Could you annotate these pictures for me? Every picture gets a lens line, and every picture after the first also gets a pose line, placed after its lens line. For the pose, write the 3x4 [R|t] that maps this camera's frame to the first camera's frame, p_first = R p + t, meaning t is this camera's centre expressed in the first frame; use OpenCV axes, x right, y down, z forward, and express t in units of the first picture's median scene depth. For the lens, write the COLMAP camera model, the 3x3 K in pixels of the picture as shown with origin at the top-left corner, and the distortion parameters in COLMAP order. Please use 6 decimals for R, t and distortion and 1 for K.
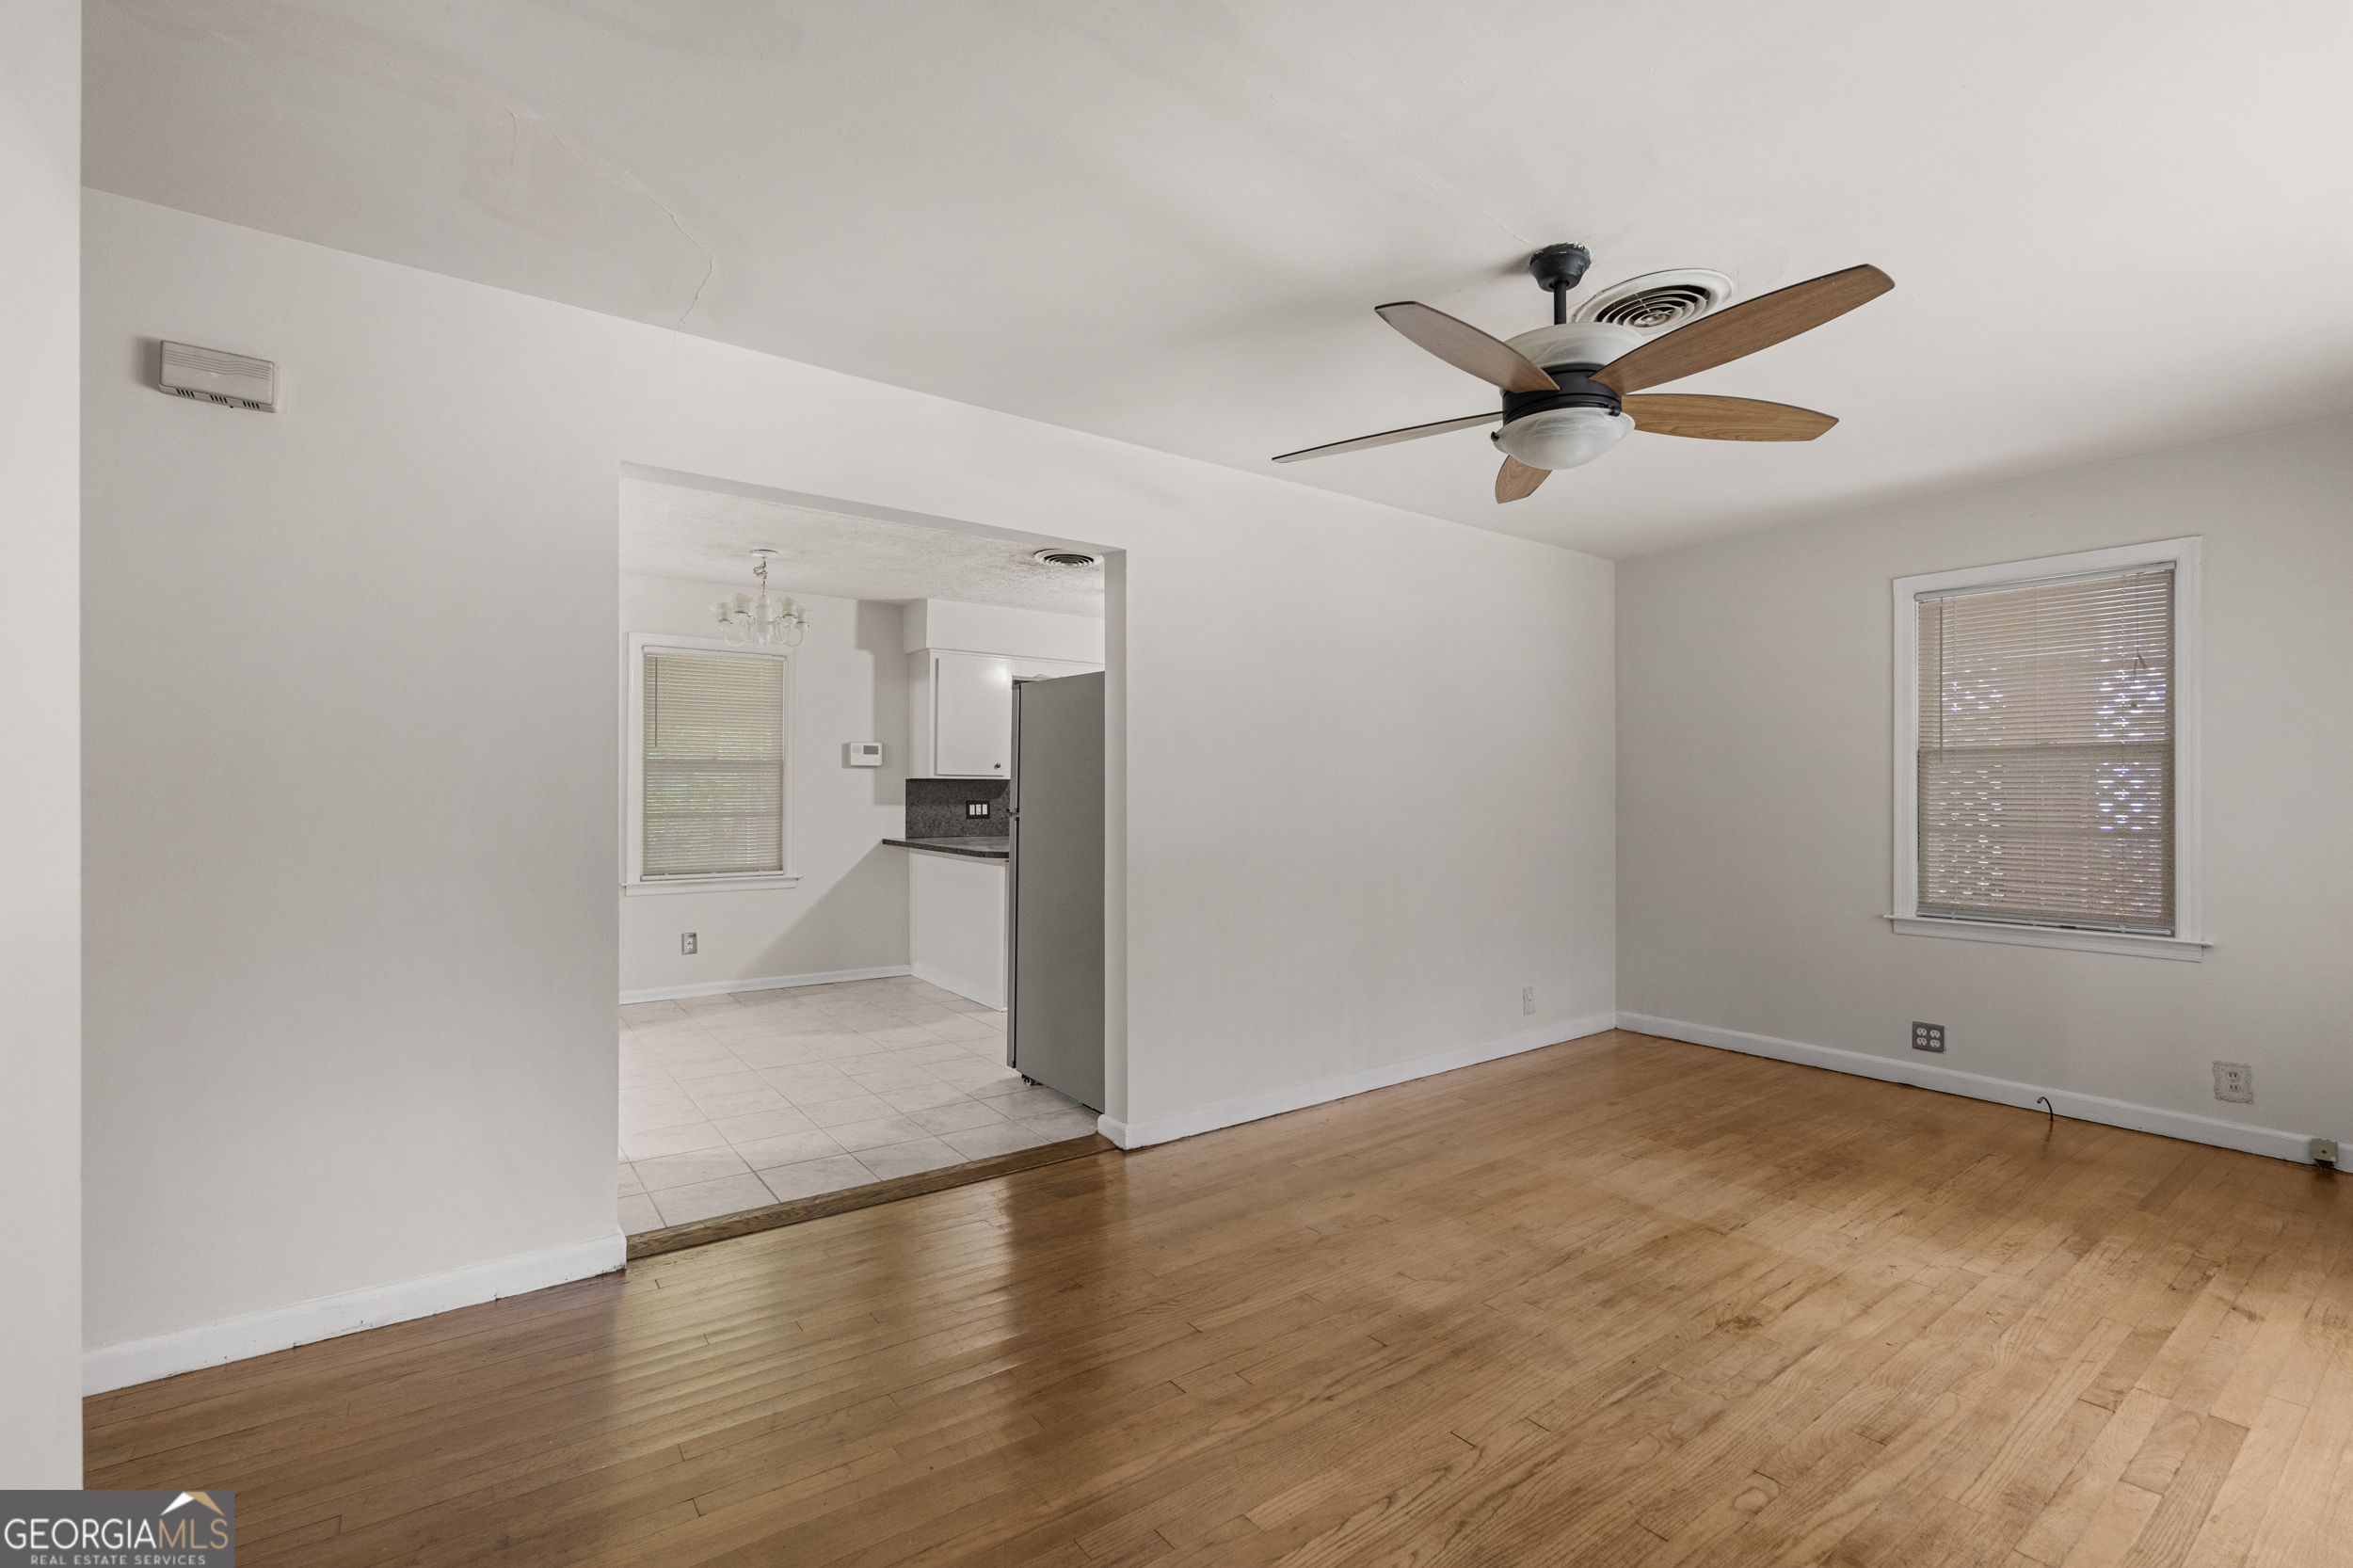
lens RADIAL K [[1040.9, 0, 1176.5], [0, 1040.9, 793.1], [0, 0, 1]] dist [-0.003163, -0.000446]
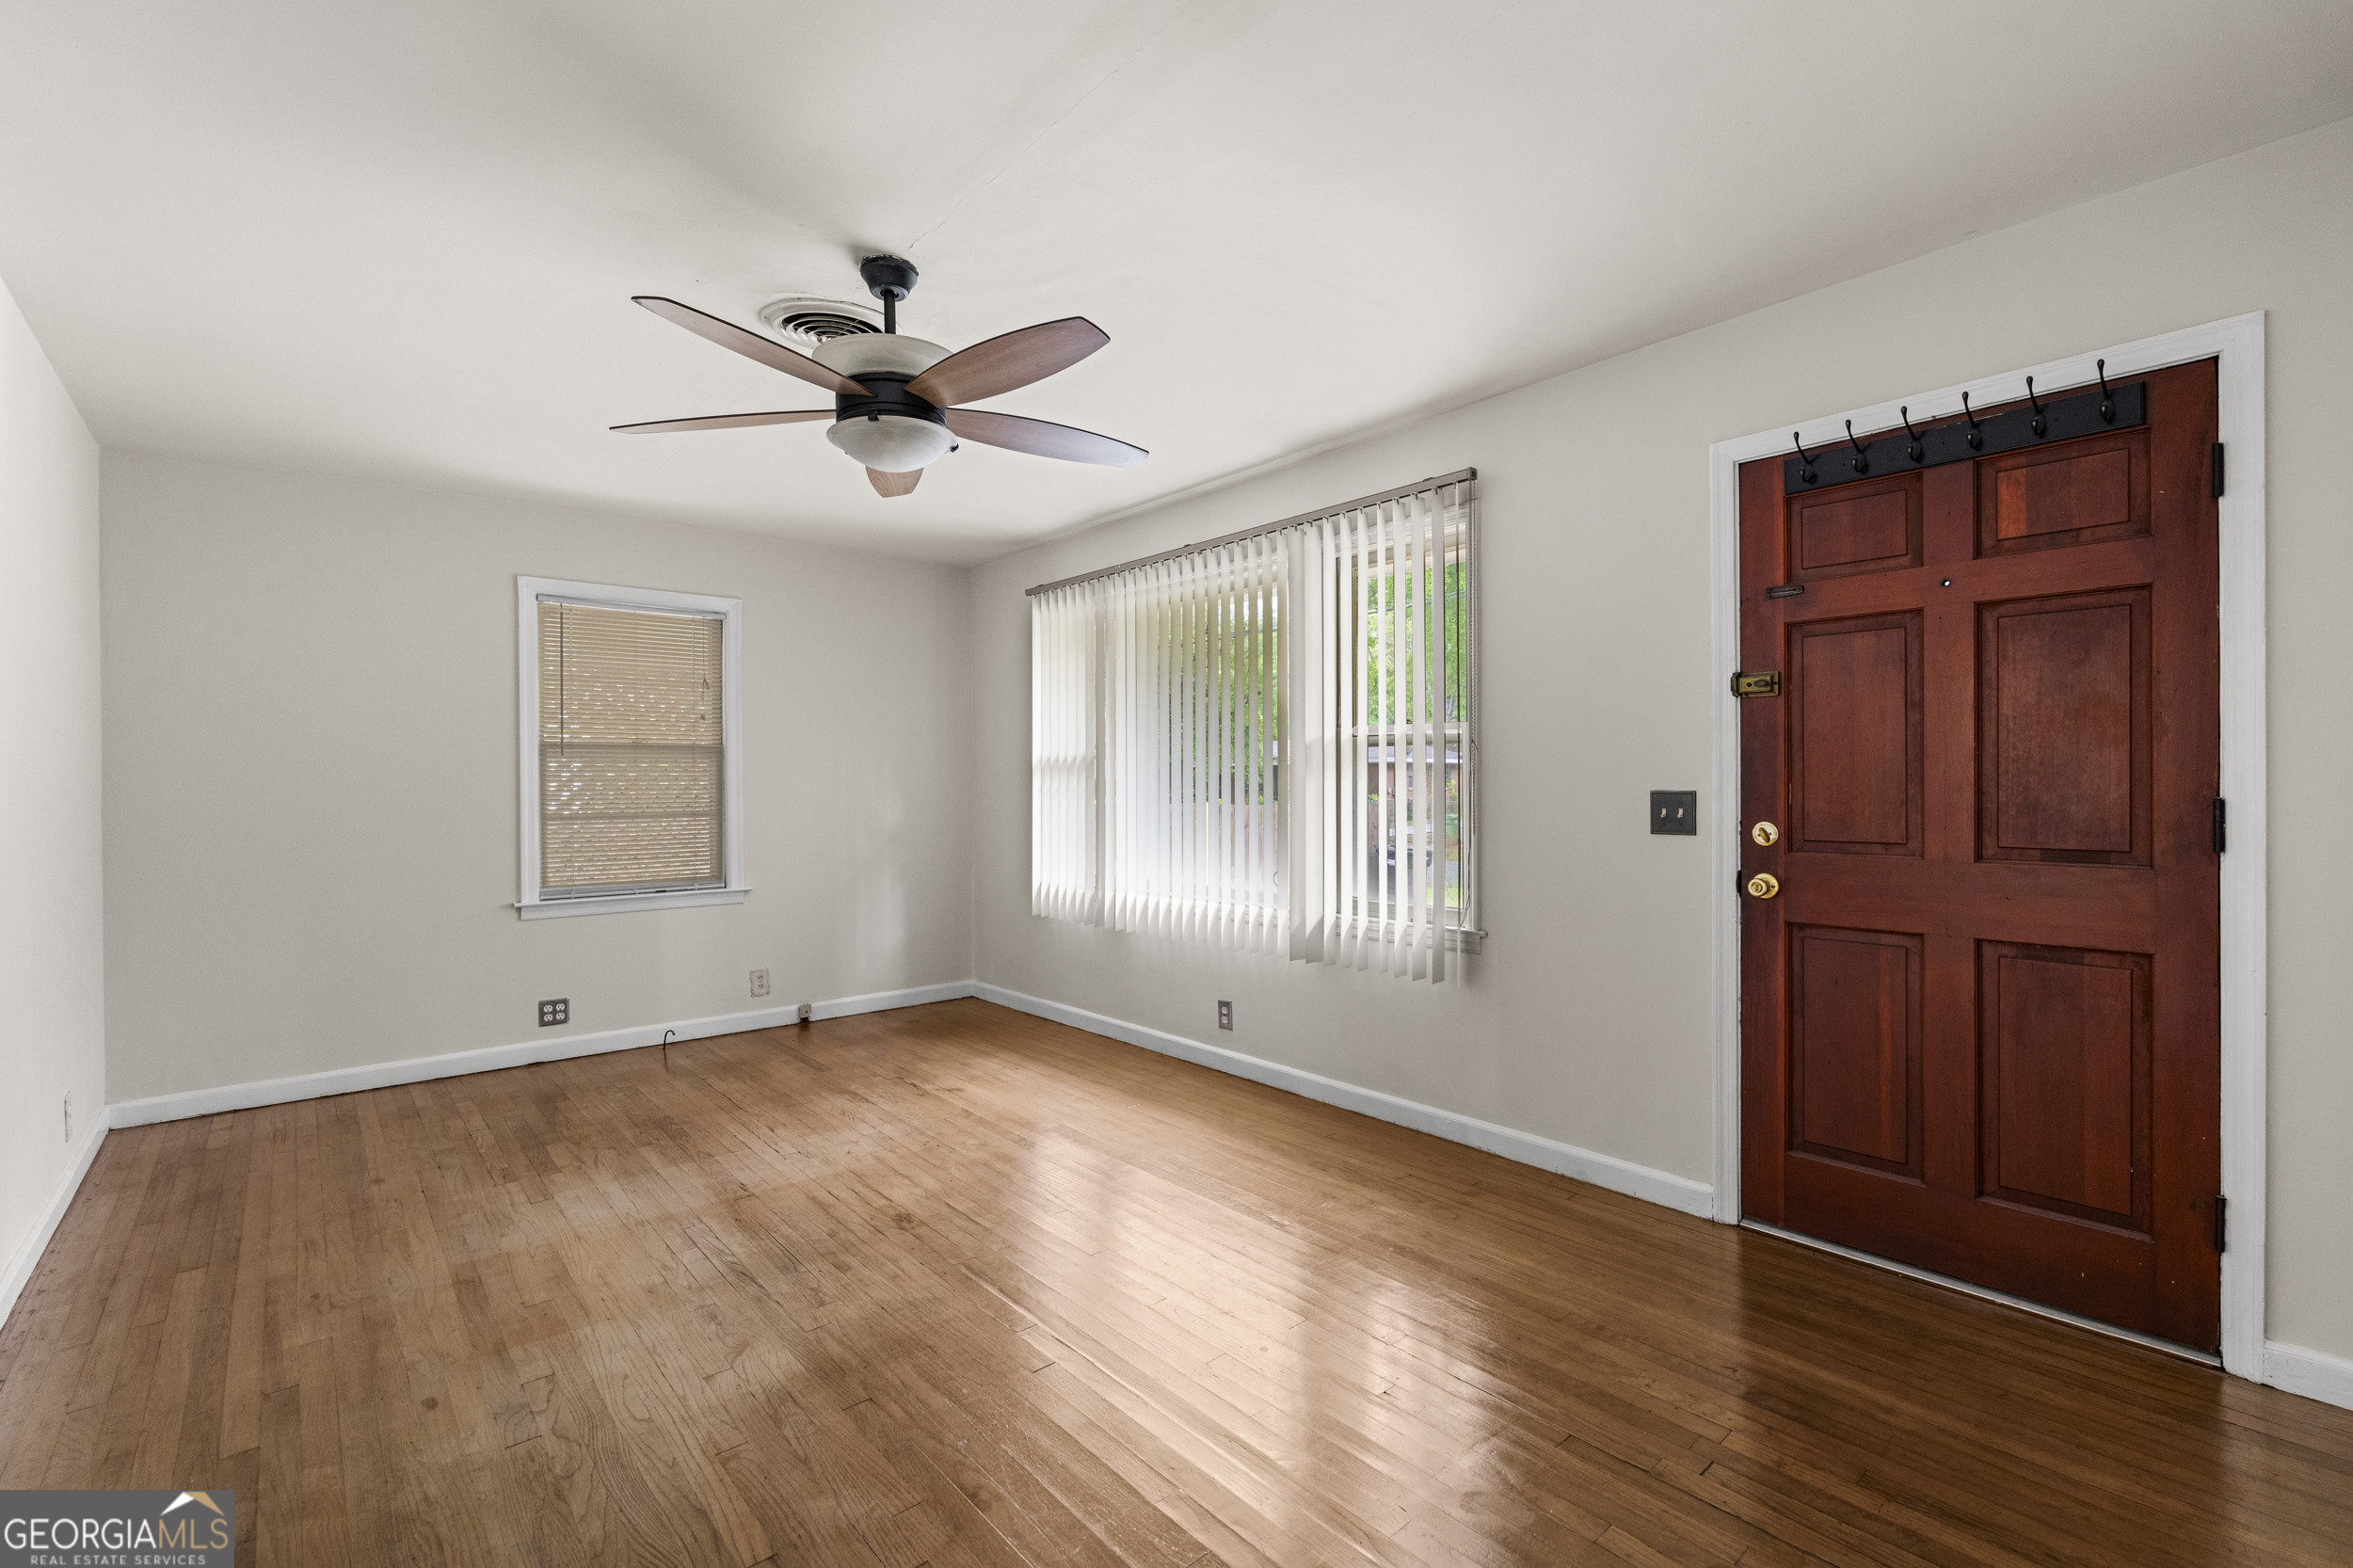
lens RADIAL K [[1034.6, 0, 1176.5], [0, 1034.6, 784.0], [0, 0, 1]] dist [-0.003207, -0.000179]
pose [[-0.075525, -0.001829, 0.997142, -0.497459], [0.007241, 0.999971, 0.002383, 0.002960], [-0.997118, 0.007400, -0.075509, 0.568673]]
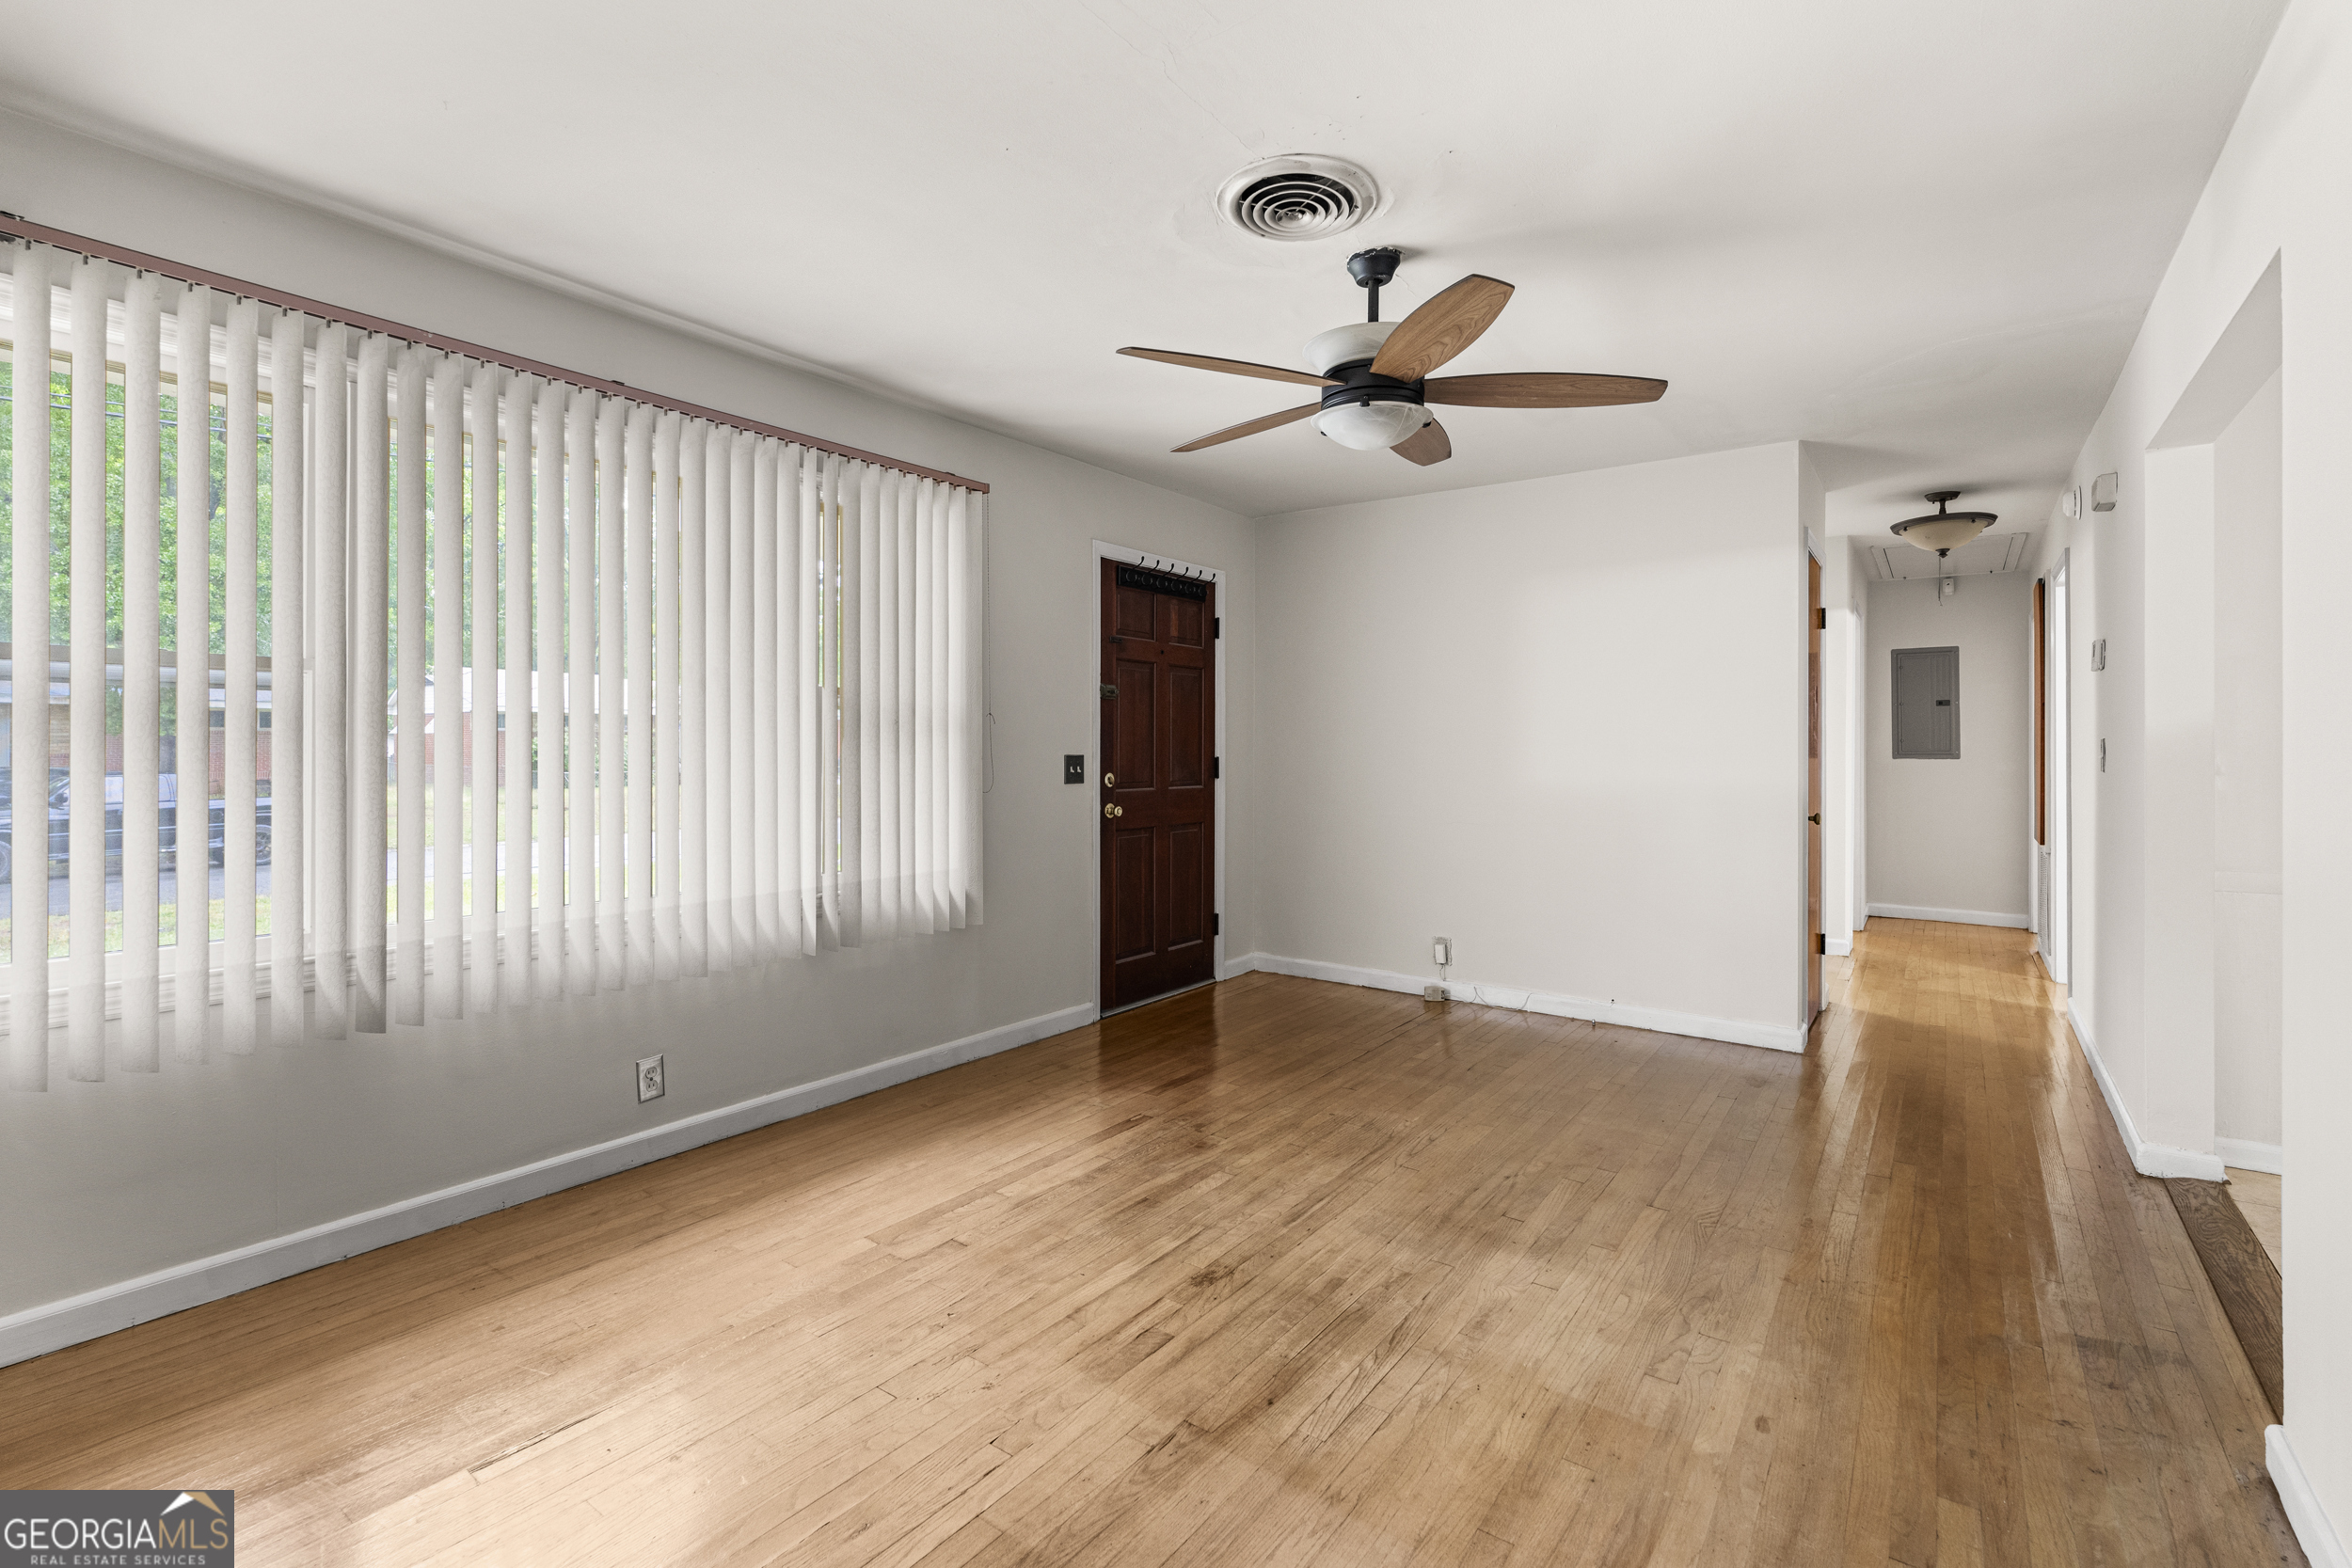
lens RADIAL K [[1046.0, 0, 1172.3], [0, 1046.0, 742.1], [0, 0, 1]] dist [-0.001524, -0.000666]
pose [[-0.954850, -0.006605, -0.297016, 0.647130], [-0.004976, 0.999968, -0.006240, 0.005059], [0.297047, -0.004481, -0.954852, 1.432880]]
